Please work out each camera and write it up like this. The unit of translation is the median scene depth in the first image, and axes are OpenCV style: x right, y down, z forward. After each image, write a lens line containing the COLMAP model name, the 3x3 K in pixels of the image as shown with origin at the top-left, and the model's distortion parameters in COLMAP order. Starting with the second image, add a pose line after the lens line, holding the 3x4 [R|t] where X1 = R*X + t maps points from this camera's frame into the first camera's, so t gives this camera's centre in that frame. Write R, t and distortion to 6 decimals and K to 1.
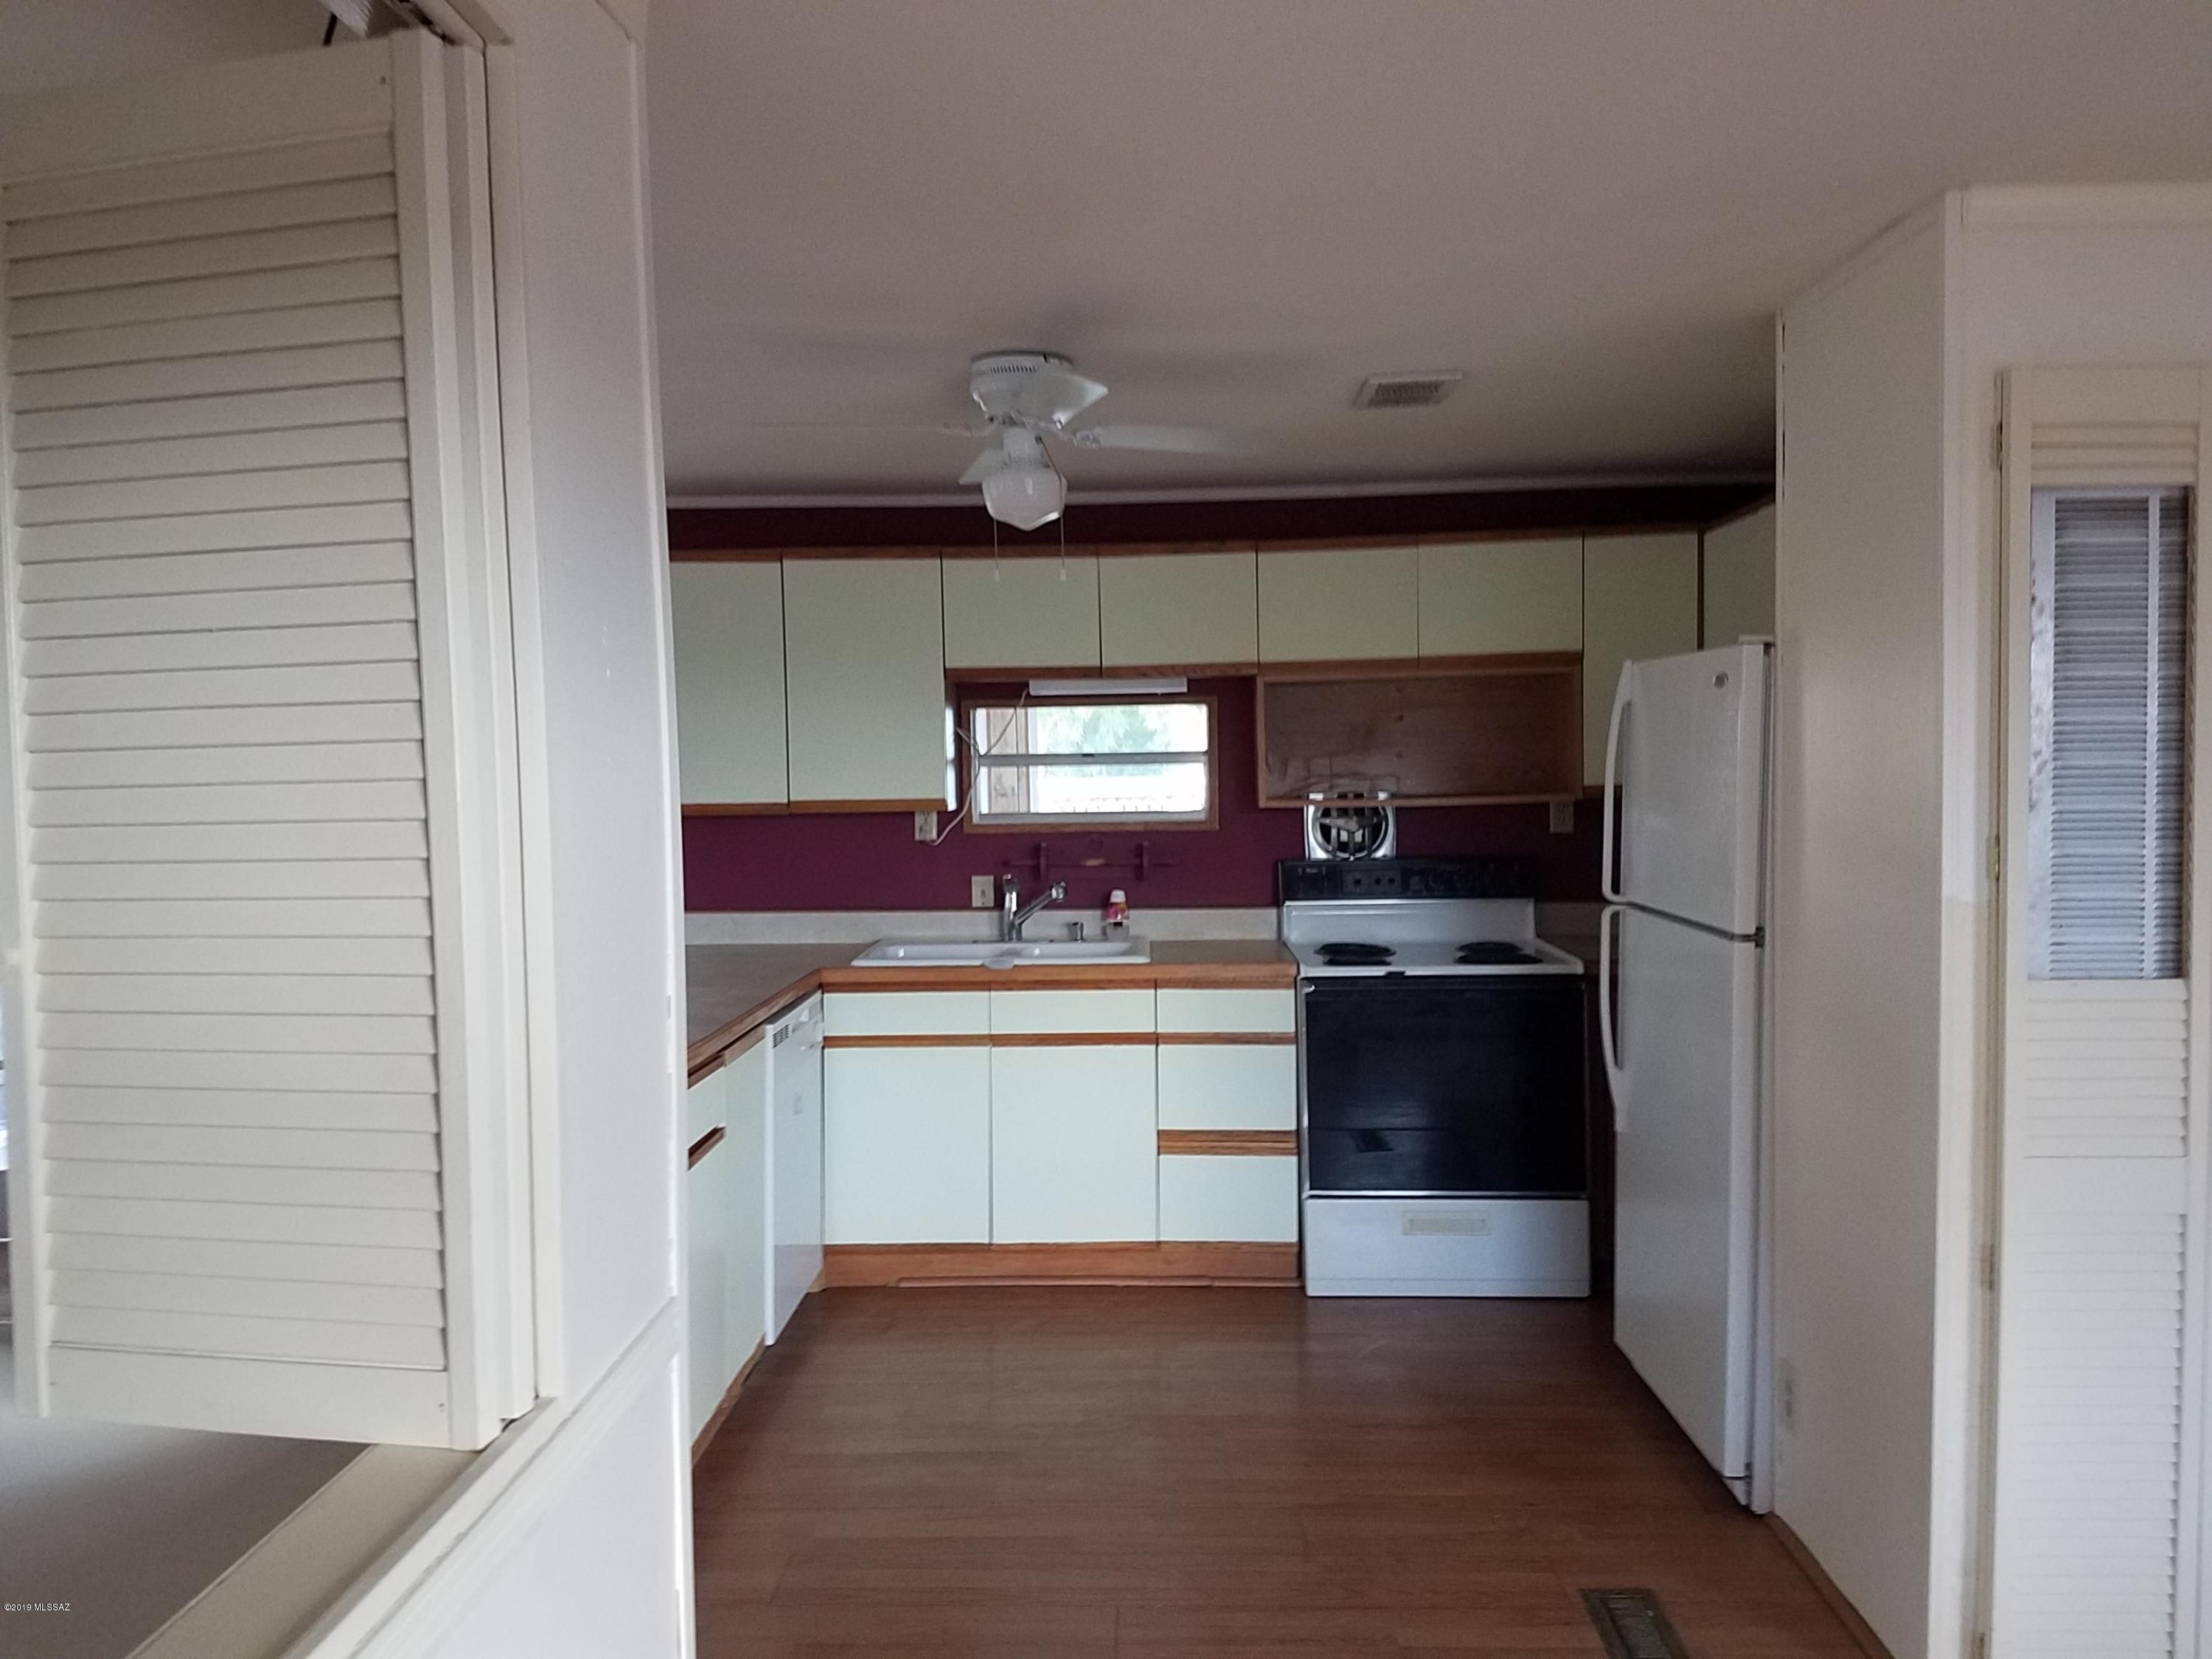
lens RADIAL K [[1628.5, 0, 1101.0], [0, 1628.5, 863.8], [0, 0, 1]] dist [0.001612, 0.000252]
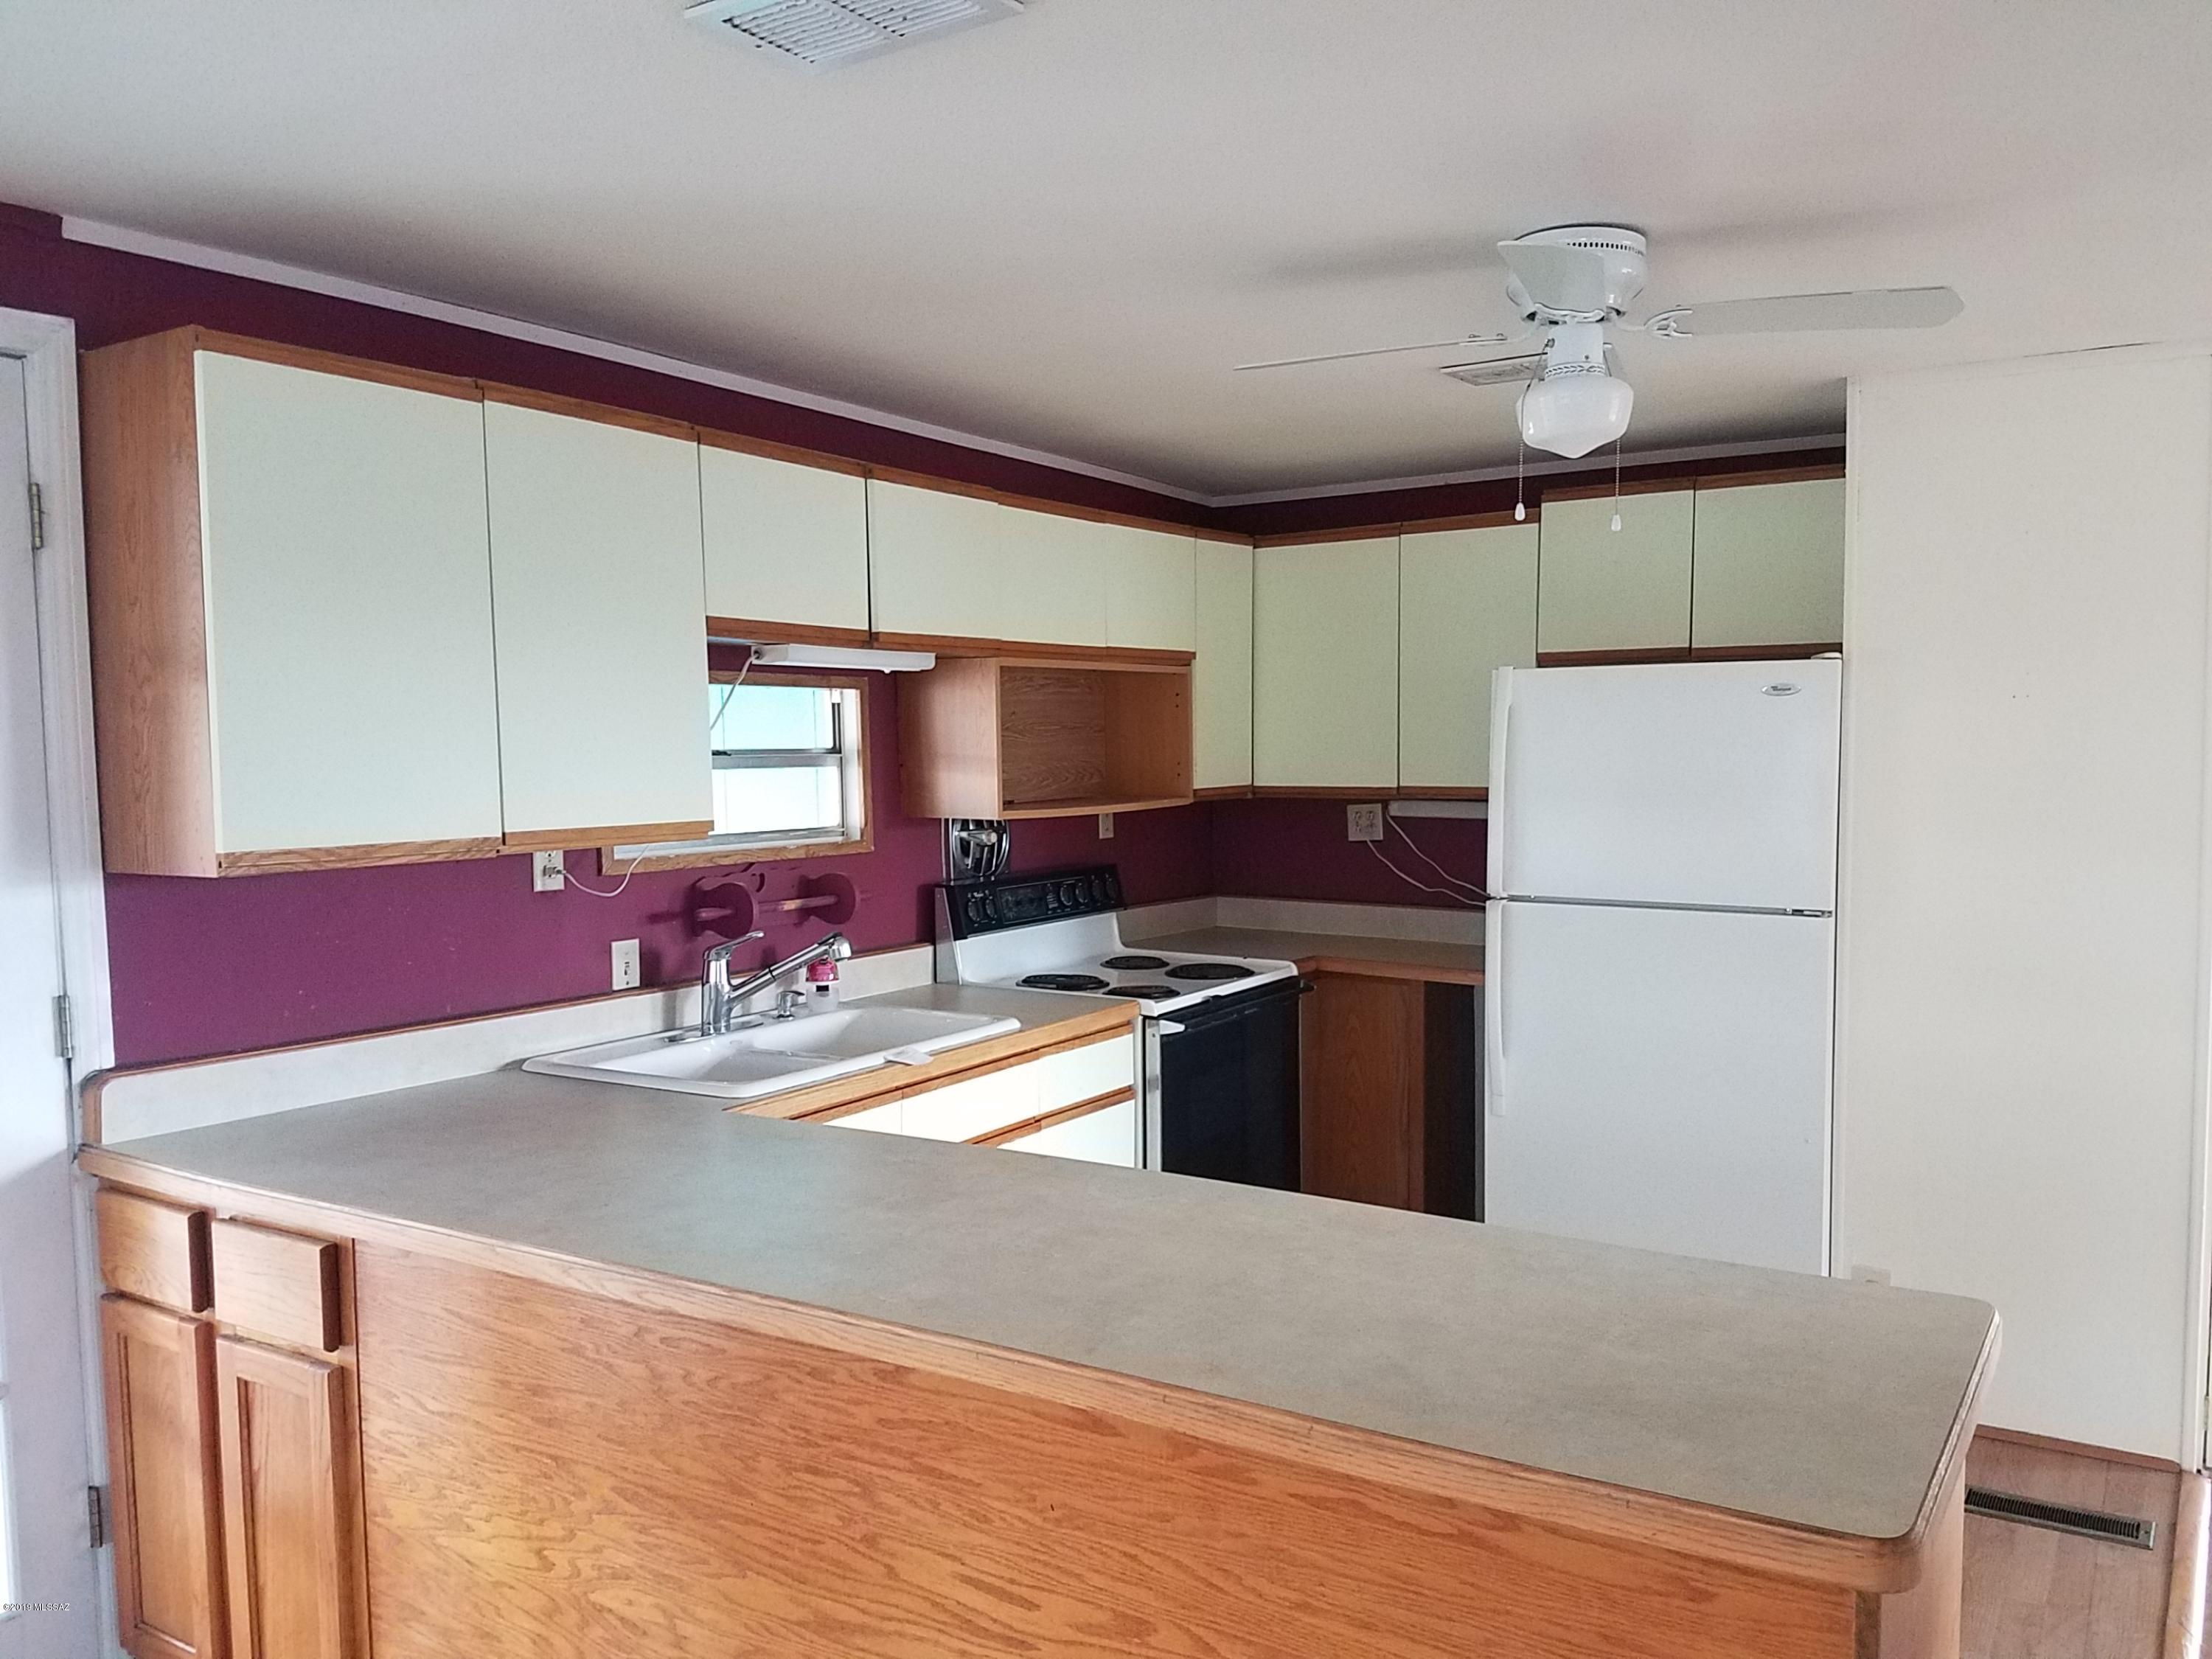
lens RADIAL K [[1628.5, 0, 1101.0], [0, 1628.5, 863.8], [0, 0, 1]] dist [0.001612, 0.000252]
pose [[0.487906, -0.052340, 0.871326, -0.567588], [0.056122, 0.998016, 0.028525, -0.032556], [-0.871090, 0.034983, 0.489875, 0.544451]]
